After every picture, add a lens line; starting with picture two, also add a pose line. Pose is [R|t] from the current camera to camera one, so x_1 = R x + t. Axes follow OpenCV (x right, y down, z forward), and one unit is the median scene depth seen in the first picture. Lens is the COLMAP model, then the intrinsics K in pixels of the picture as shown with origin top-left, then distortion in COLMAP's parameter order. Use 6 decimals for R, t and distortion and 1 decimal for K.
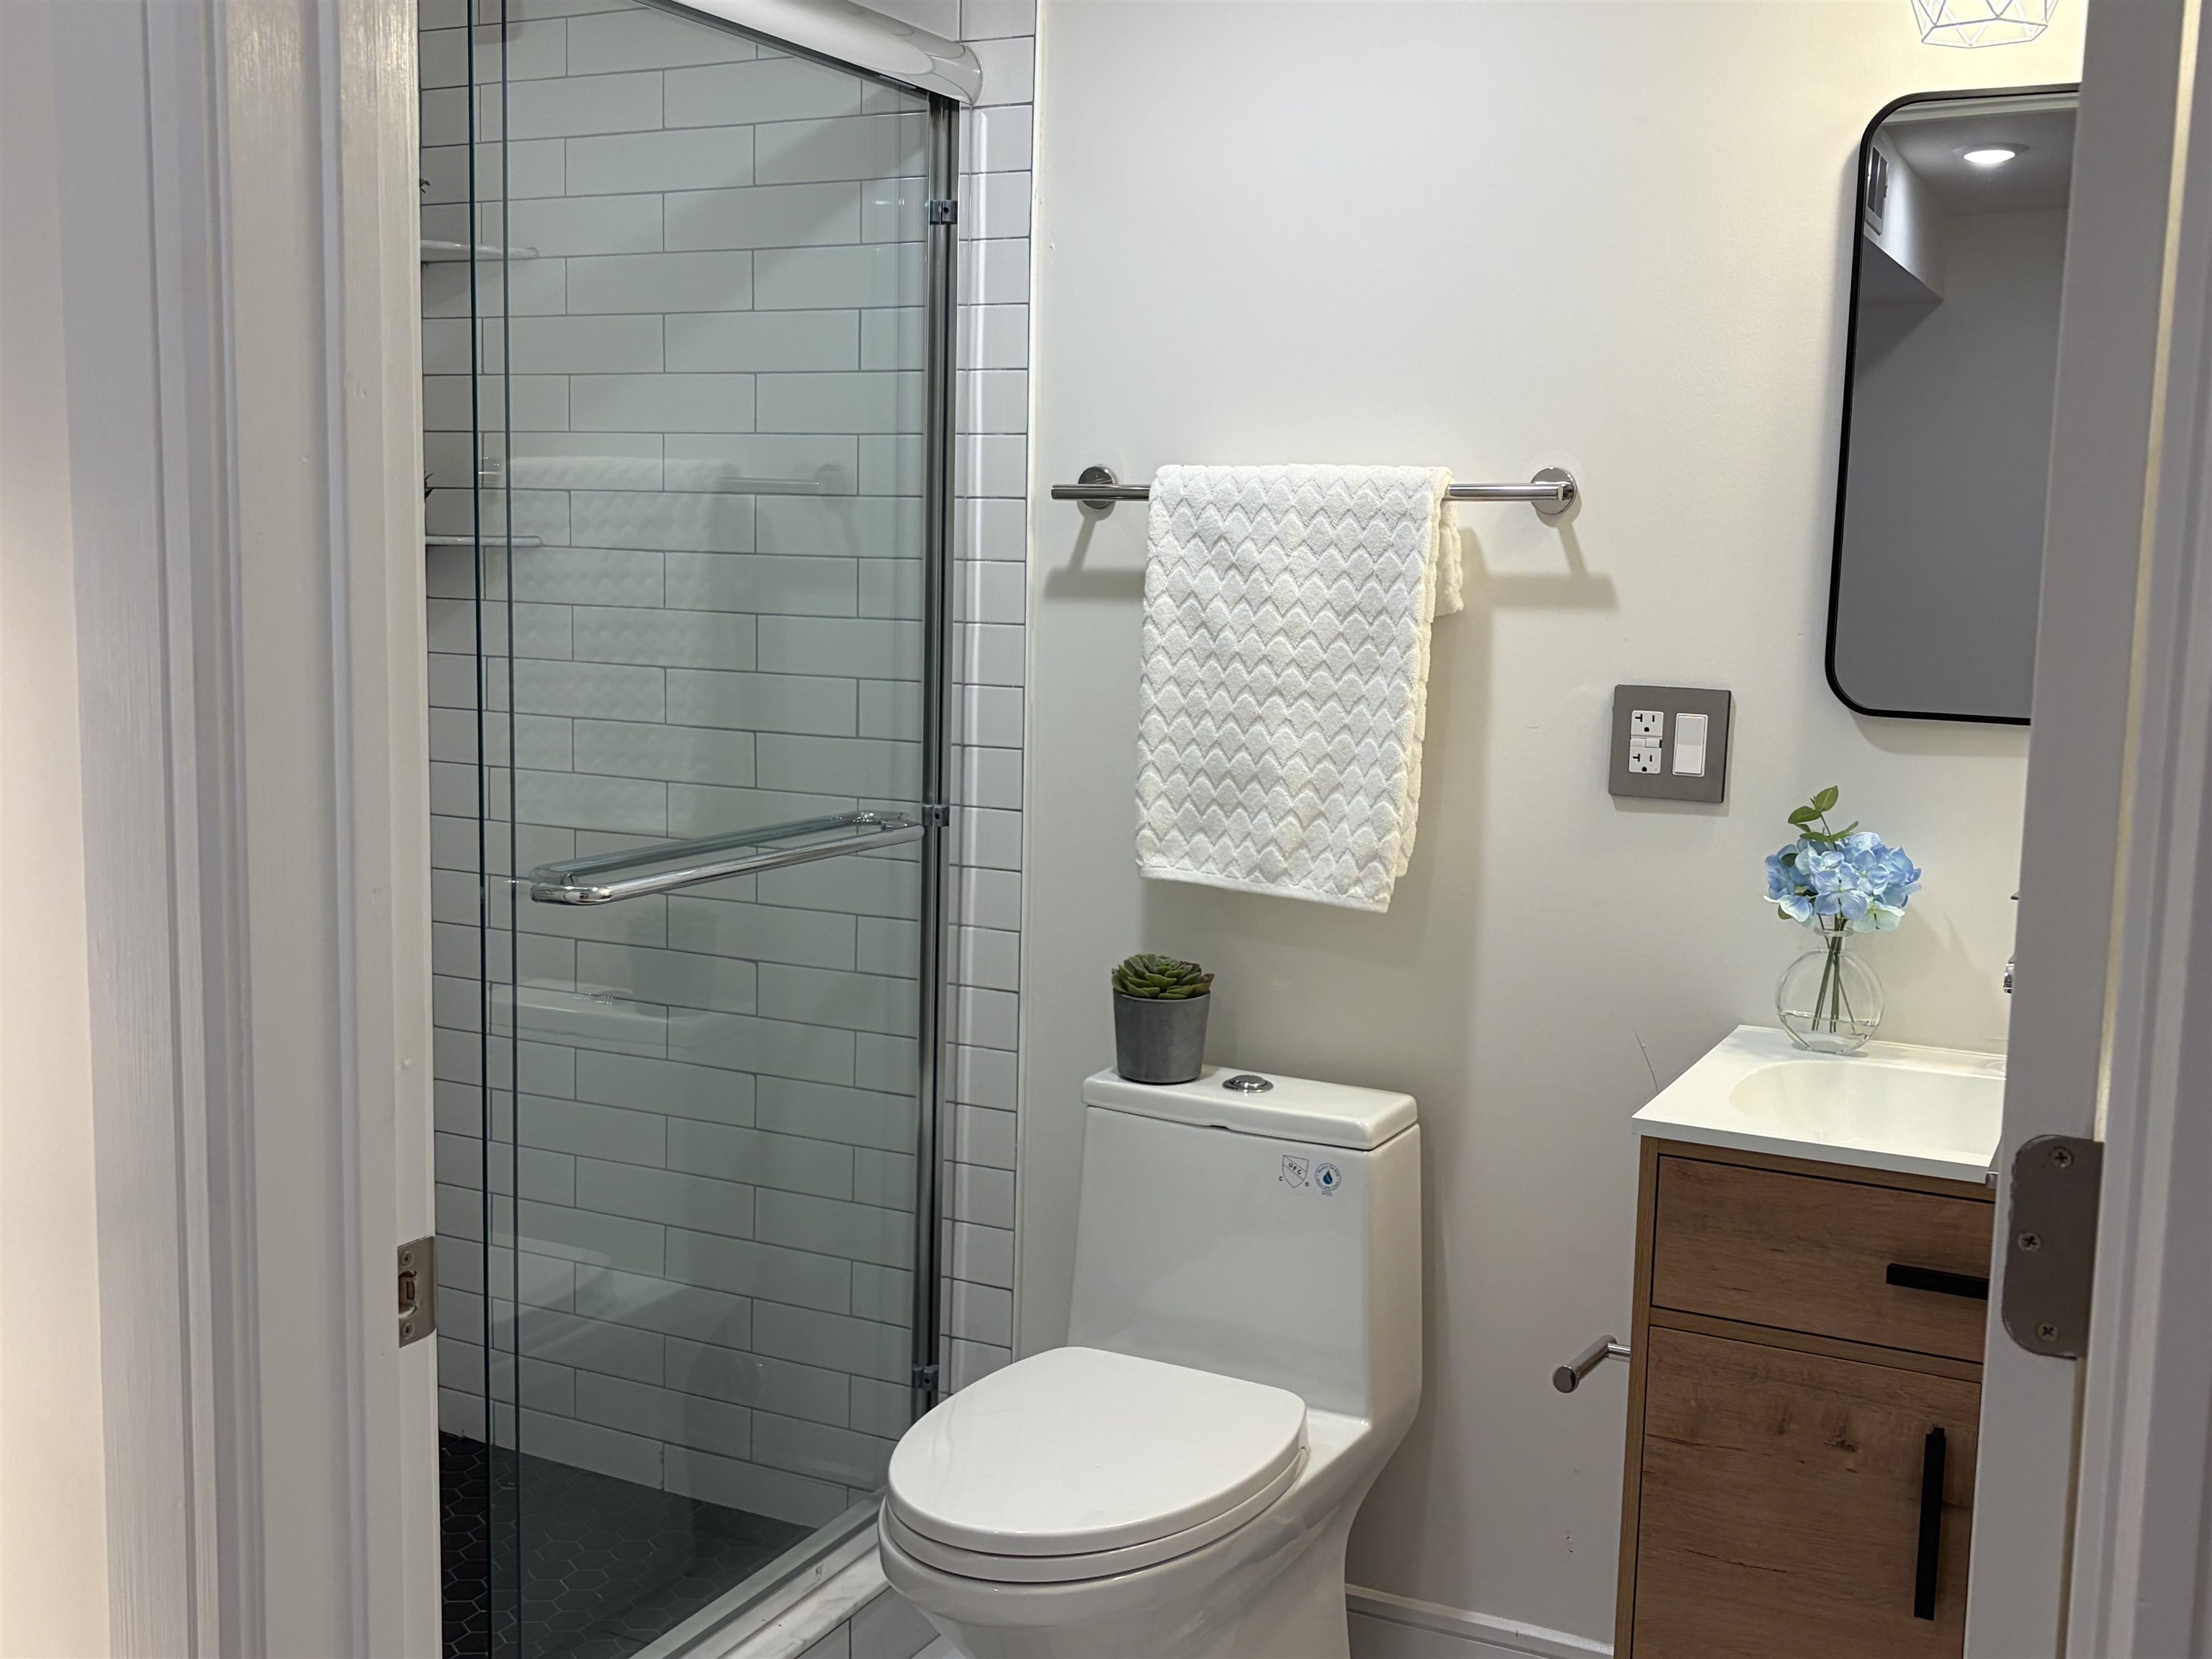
lens RADIAL K [[2299.3, 0, 1106.0], [0, 2299.3, 829.5], [0, 0, 1]] dist [0.210043, -0.767211]
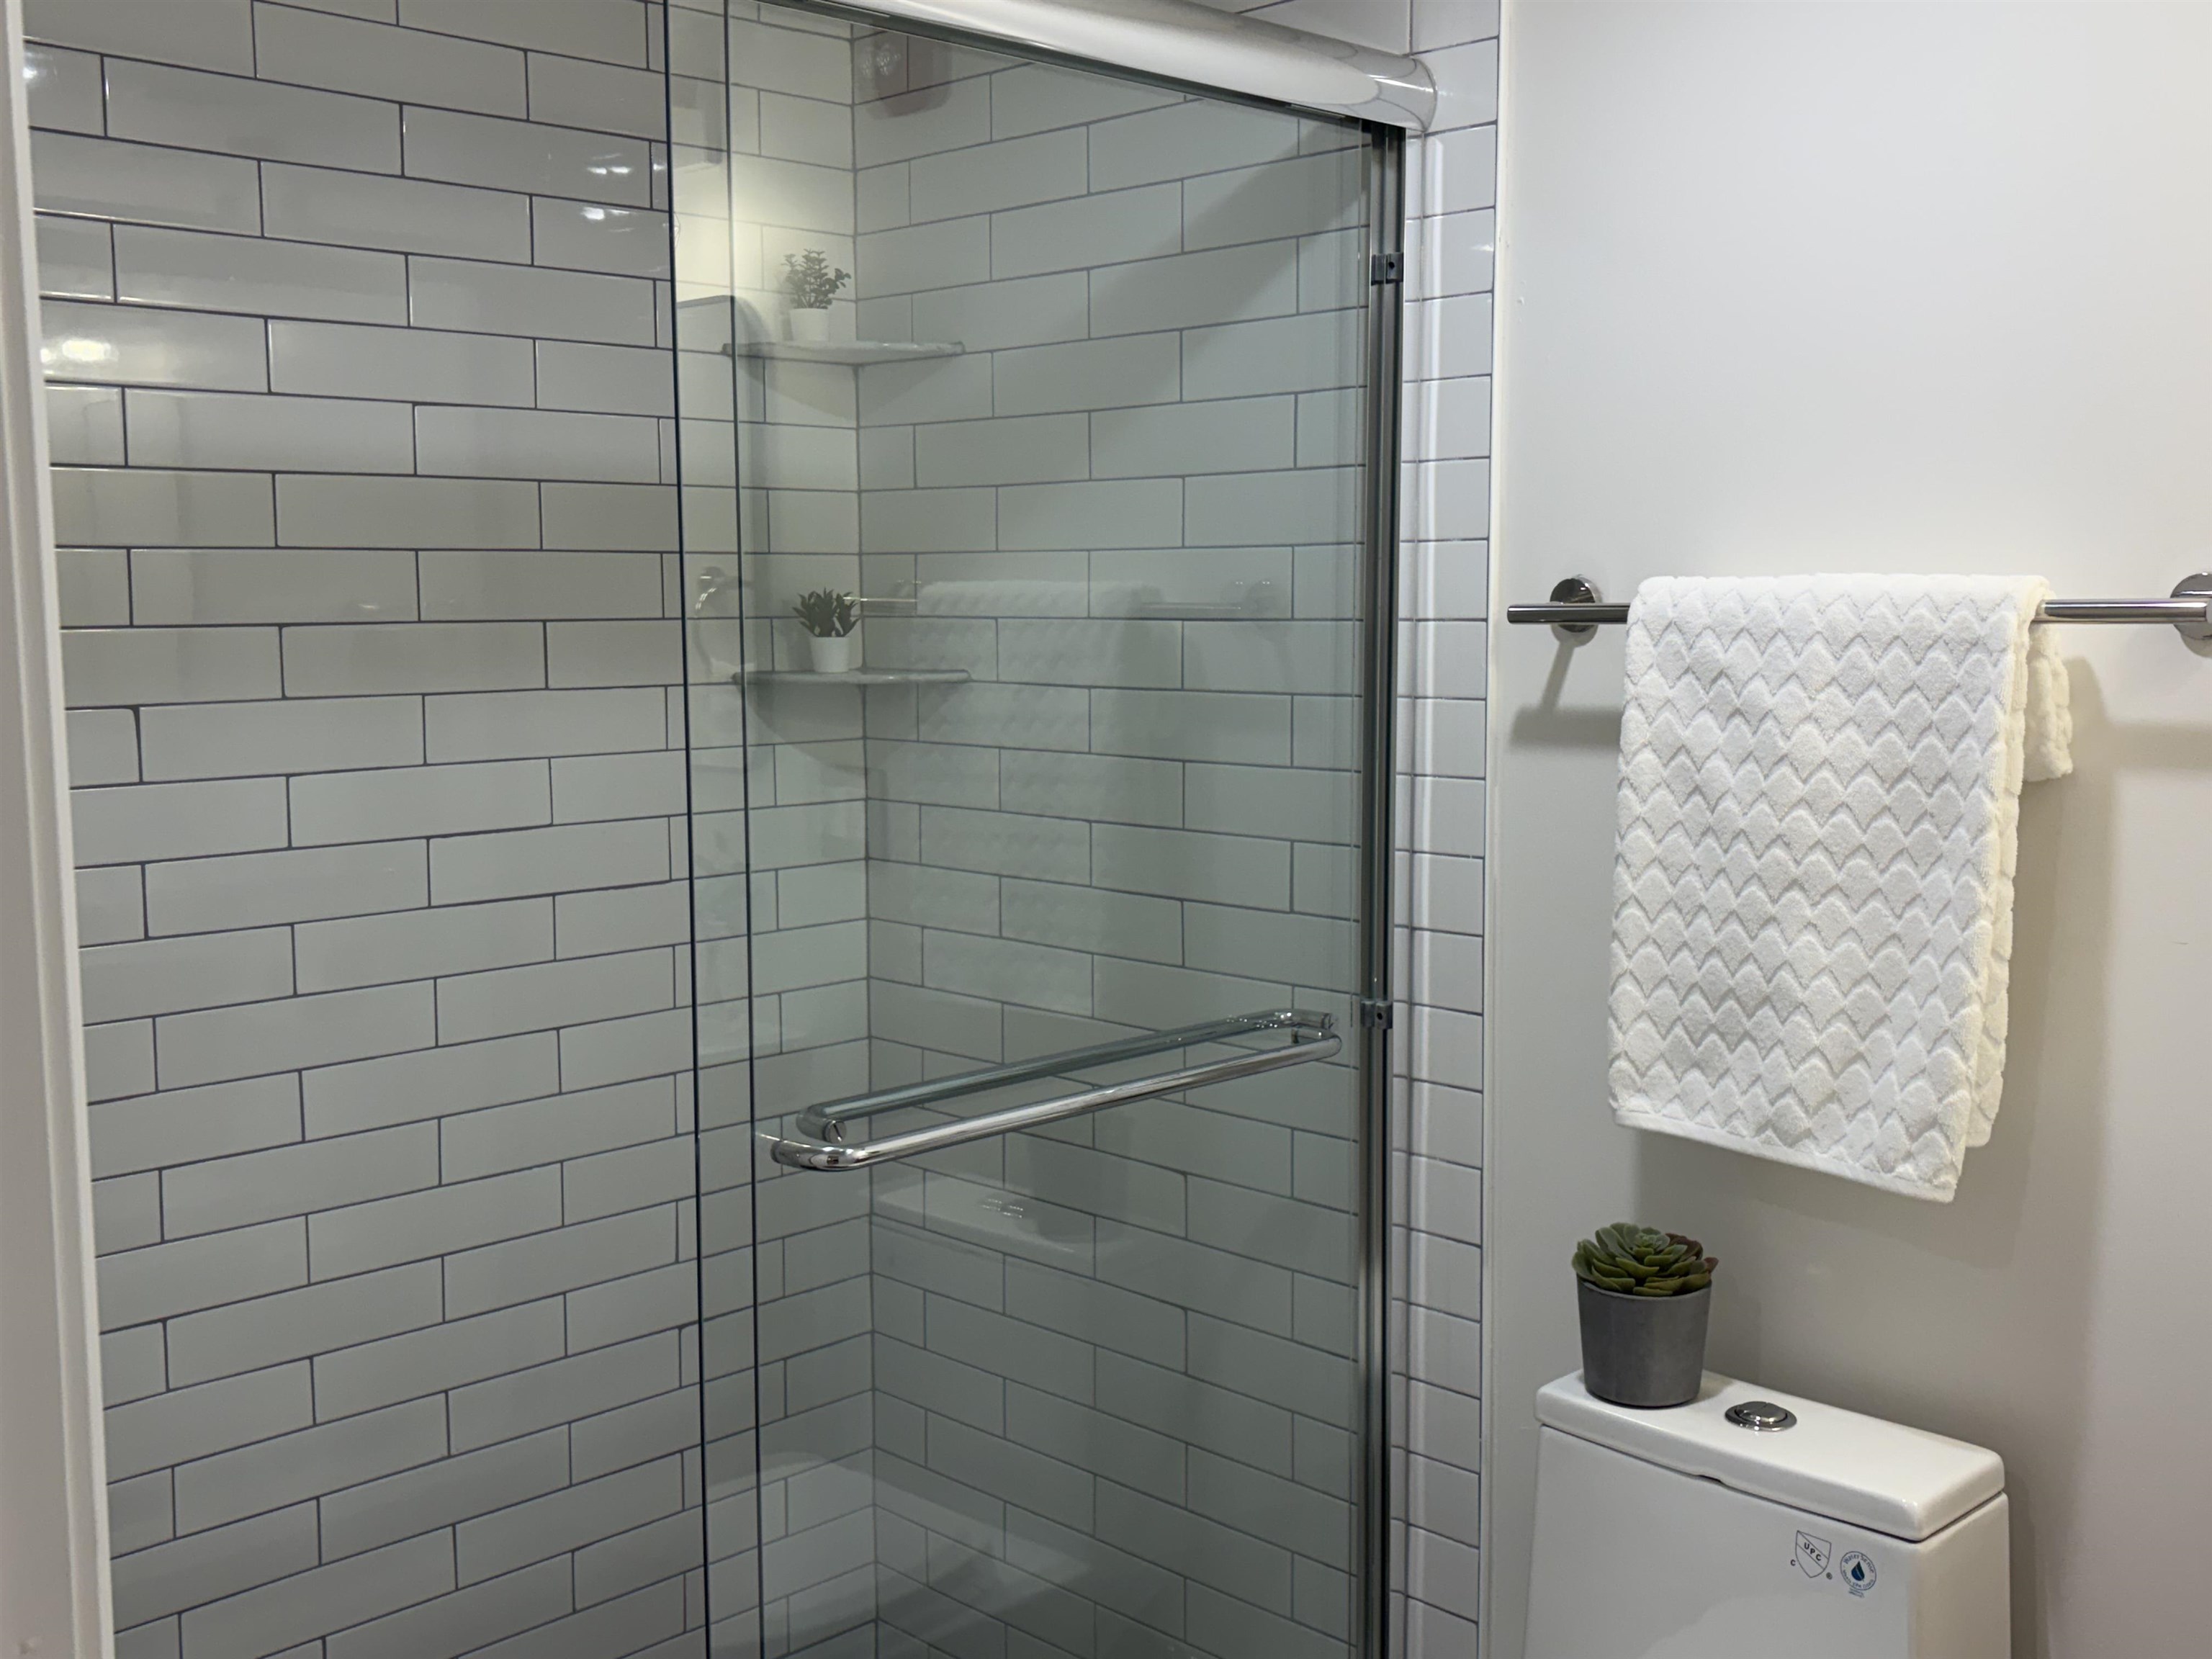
lens RADIAL K [[2299.3, 0, 1106.0], [0, 2299.3, 829.5], [0, 0, 1]] dist [0.210043, -0.767211]
pose [[0.951810, 0.004408, -0.306658, 0.089711], [-0.011191, 0.999730, -0.020364, -0.058335], [0.306485, 0.022814, 0.951602, 0.226585]]
